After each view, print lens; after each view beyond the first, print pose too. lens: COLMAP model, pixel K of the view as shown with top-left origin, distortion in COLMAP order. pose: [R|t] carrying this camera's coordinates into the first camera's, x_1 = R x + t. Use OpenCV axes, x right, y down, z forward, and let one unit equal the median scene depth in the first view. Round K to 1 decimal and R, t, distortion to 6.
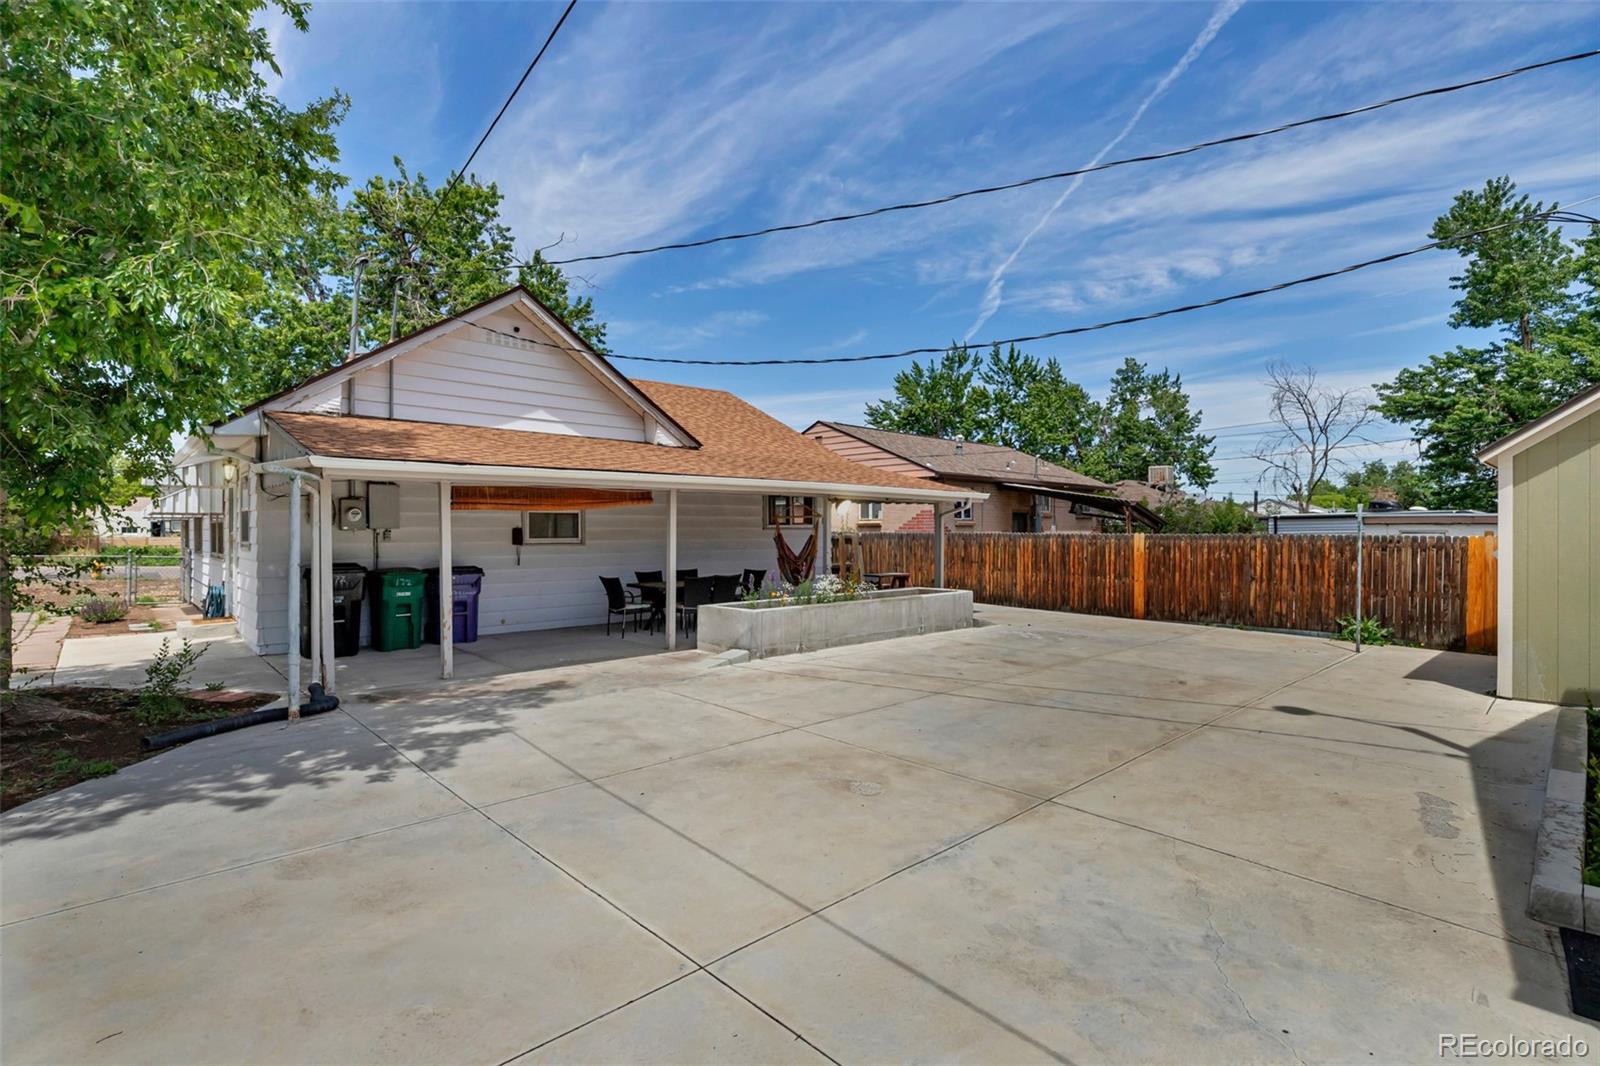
lens RADIAL K [[784.1, 0, 805.9], [0, 784.1, 531.3], [0, 0, 1]] dist [-0.002643, -0.000233]
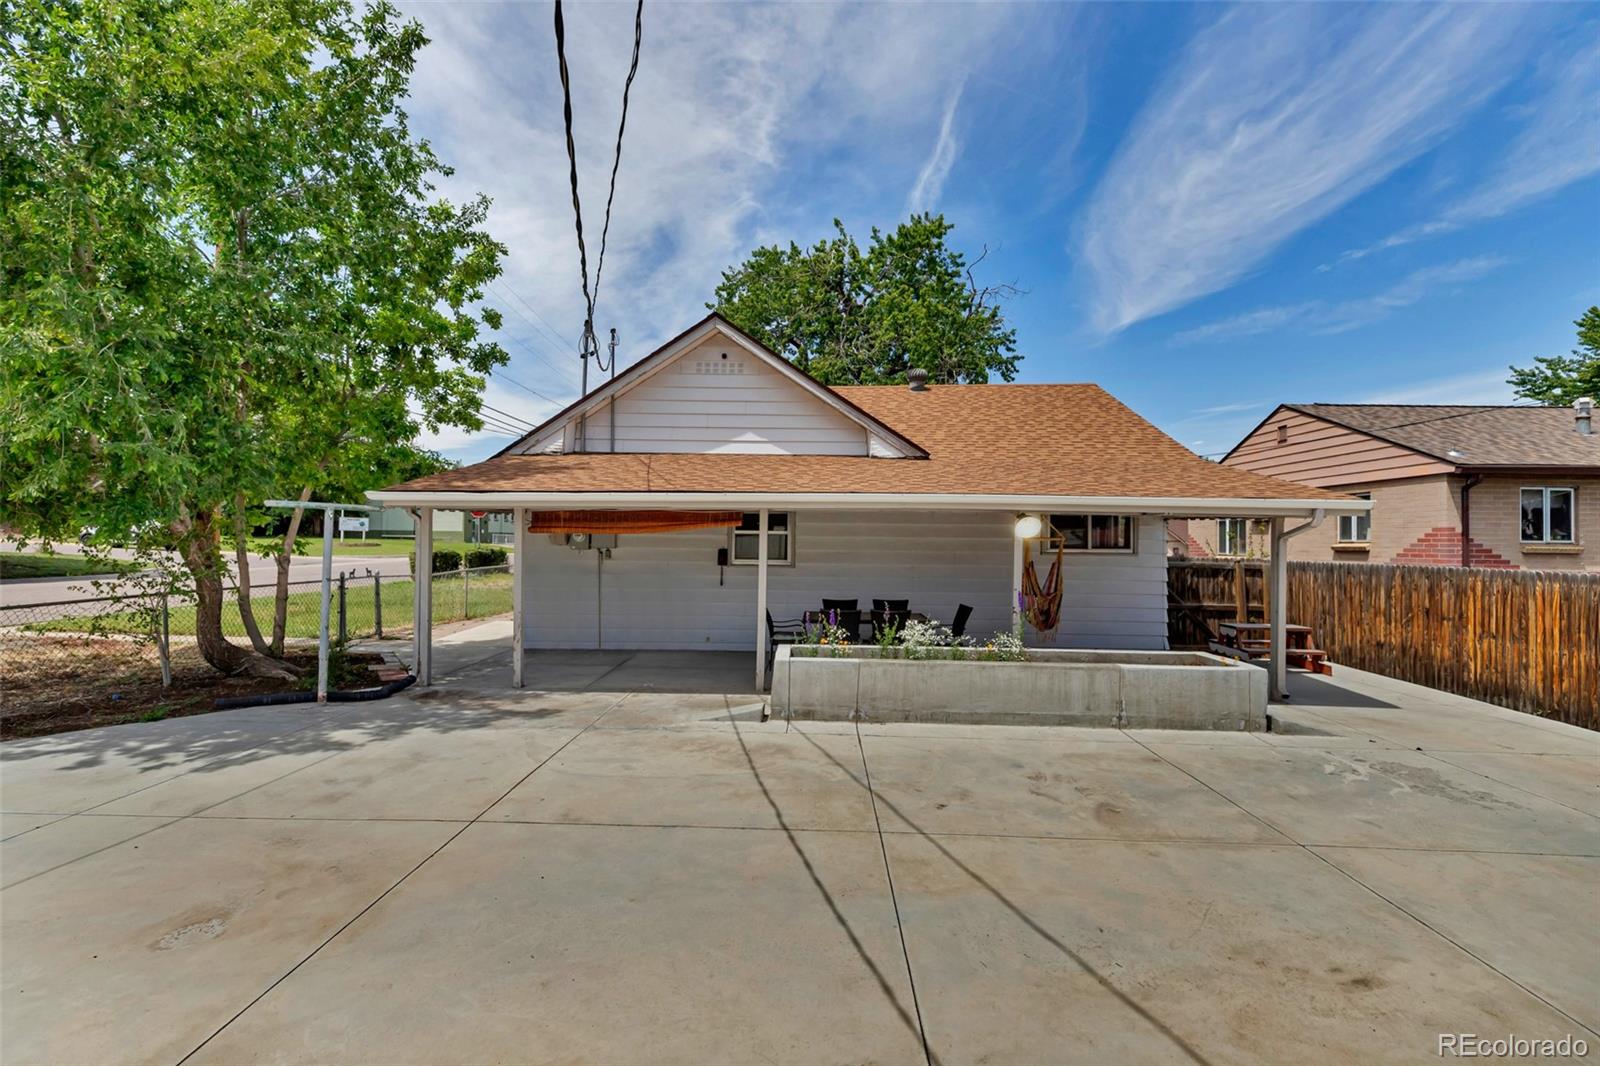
lens RADIAL K [[747.7, 0, 797.7], [0, 747.7, 532.3], [0, 0, 1]] dist [0.009176, -0.001812]
pose [[0.693964, -0.001035, -0.720009, 0.379615], [-0.013644, 0.999801, -0.014588, -0.012584], [0.719880, 0.019947, 0.693811, 0.368980]]
